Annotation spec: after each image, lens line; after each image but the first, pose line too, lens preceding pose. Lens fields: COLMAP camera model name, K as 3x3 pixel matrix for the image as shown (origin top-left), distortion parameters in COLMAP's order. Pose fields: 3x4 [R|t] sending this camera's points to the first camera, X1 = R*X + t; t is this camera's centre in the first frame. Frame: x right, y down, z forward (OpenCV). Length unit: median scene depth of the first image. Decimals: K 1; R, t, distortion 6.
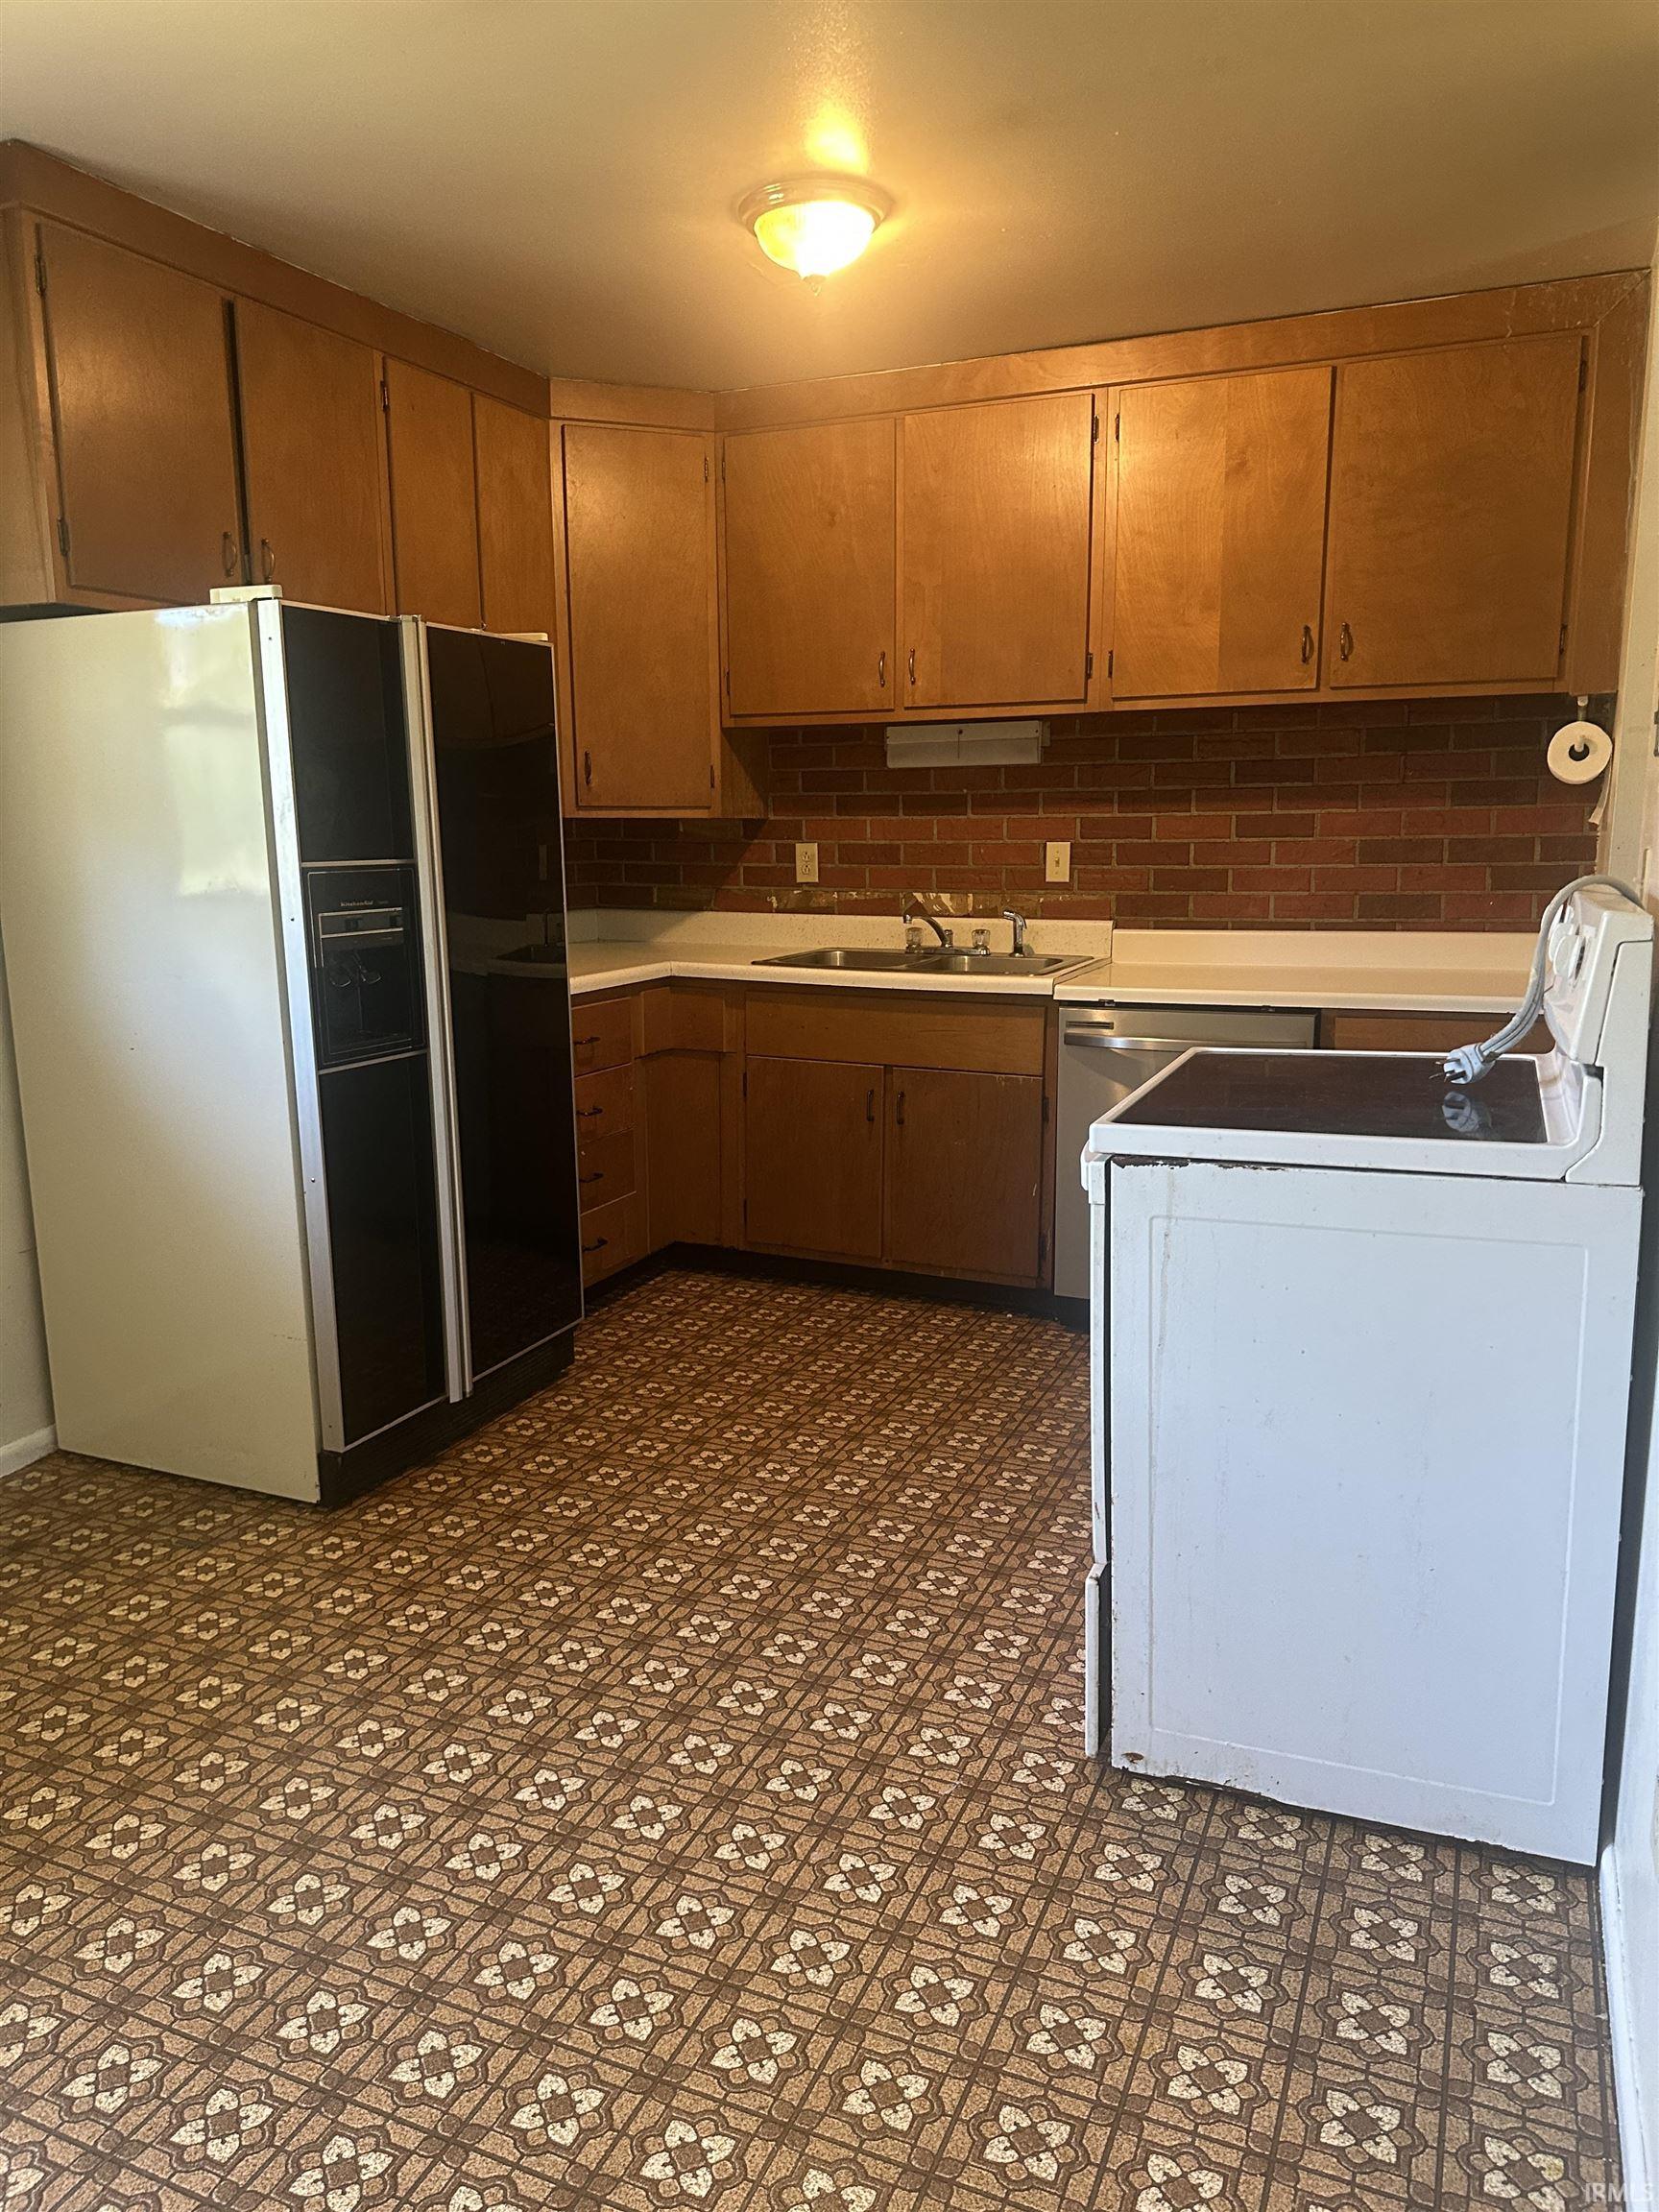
lens RADIAL K [[1552.9, 0, 807.6], [0, 1552.9, 1105.6], [0, 0, 1]] dist [0.062401, -0.086975]
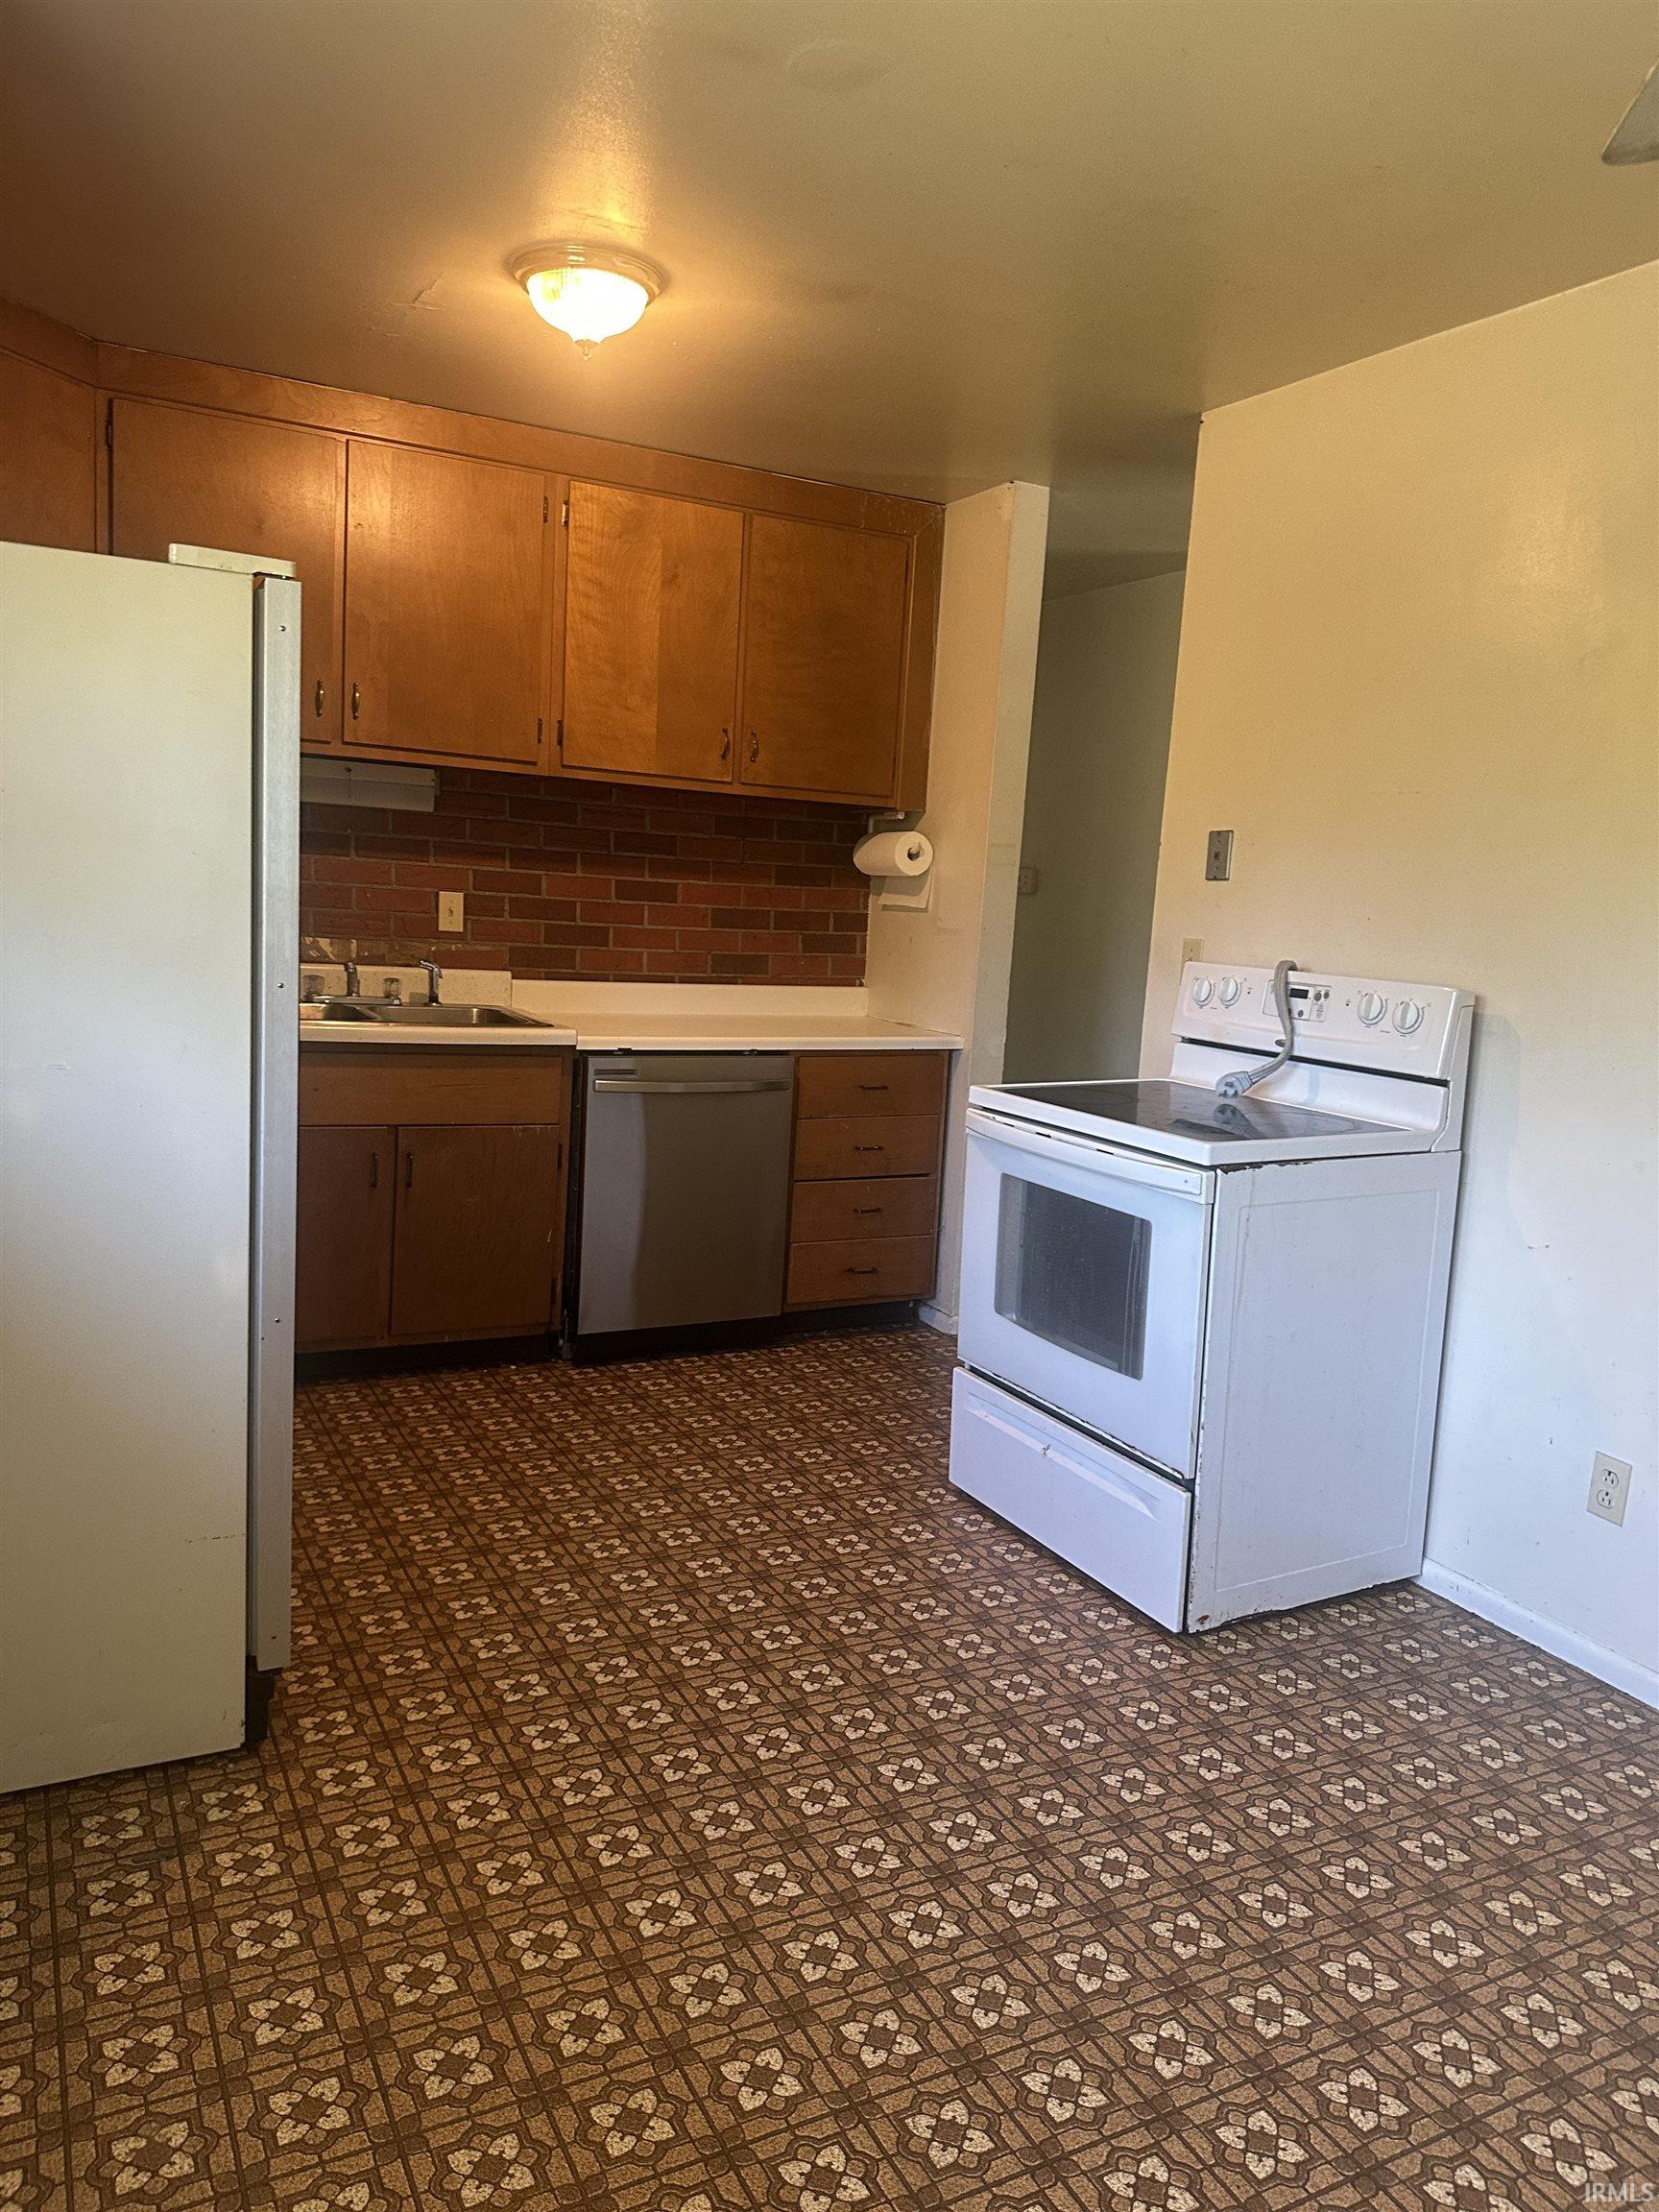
lens RADIAL K [[1552.9, 0, 859.4], [0, 1552.9, 1106.5], [0, 0, 1]] dist [0.062401, -0.086975]
pose [[0.607000, -0.062070, 0.792274, -0.535288], [0.072387, 0.997119, 0.022659, -0.040047], [-0.791398, 0.043596, 0.609745, 0.209904]]
